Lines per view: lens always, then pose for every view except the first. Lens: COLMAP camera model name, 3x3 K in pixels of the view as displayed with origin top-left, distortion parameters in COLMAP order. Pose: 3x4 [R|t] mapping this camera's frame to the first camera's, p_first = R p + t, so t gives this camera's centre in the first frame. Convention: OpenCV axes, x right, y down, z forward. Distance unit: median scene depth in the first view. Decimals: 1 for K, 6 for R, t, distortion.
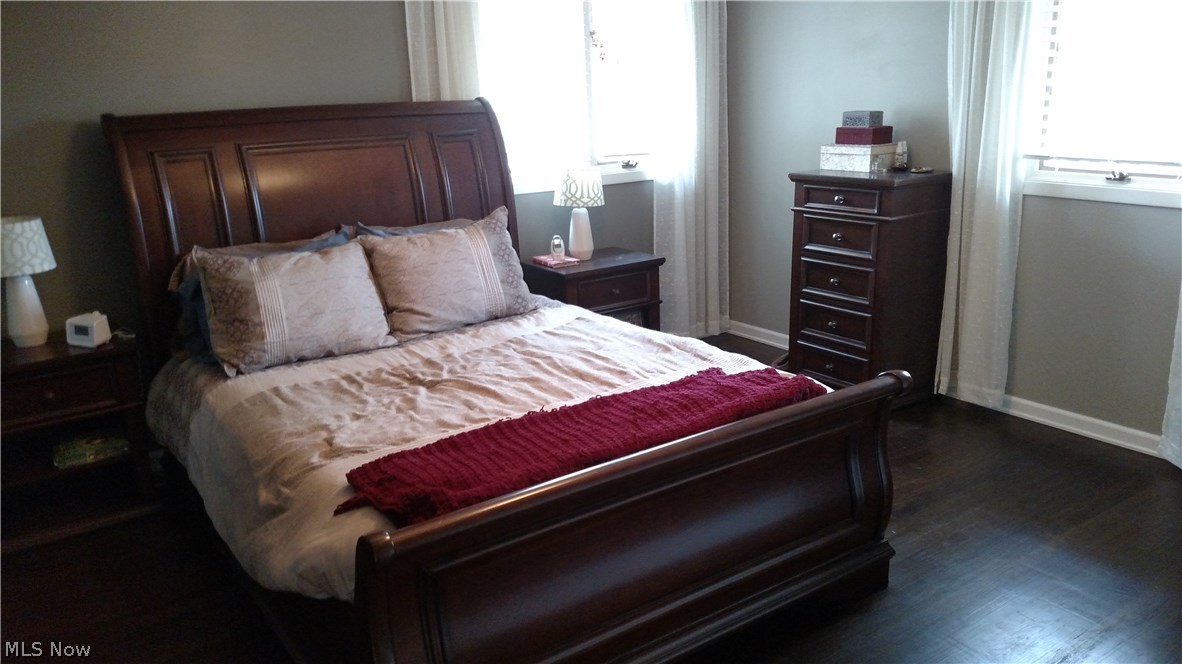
lens RADIAL K [[947.4, 0, 591.0], [0, 947.4, 332.0], [0, 0, 1]] dist [0.285273, -0.659463]
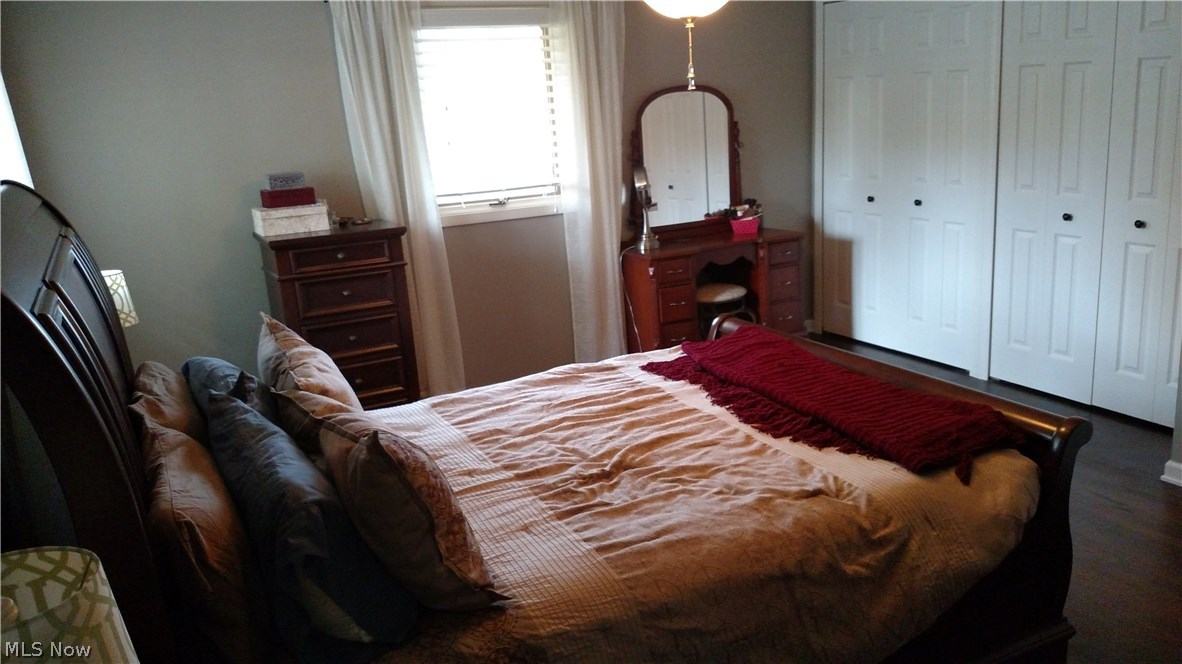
lens RADIAL K [[947.4, 0, 591.0], [0, 947.4, 332.0], [0, 0, 1]] dist [0.285273, -0.659463]
pose [[0.110821, -0.211530, 0.971068, -0.919118], [0.309916, 0.935721, 0.168462, -0.199300], [-0.944283, 0.282280, 0.169254, 0.793975]]
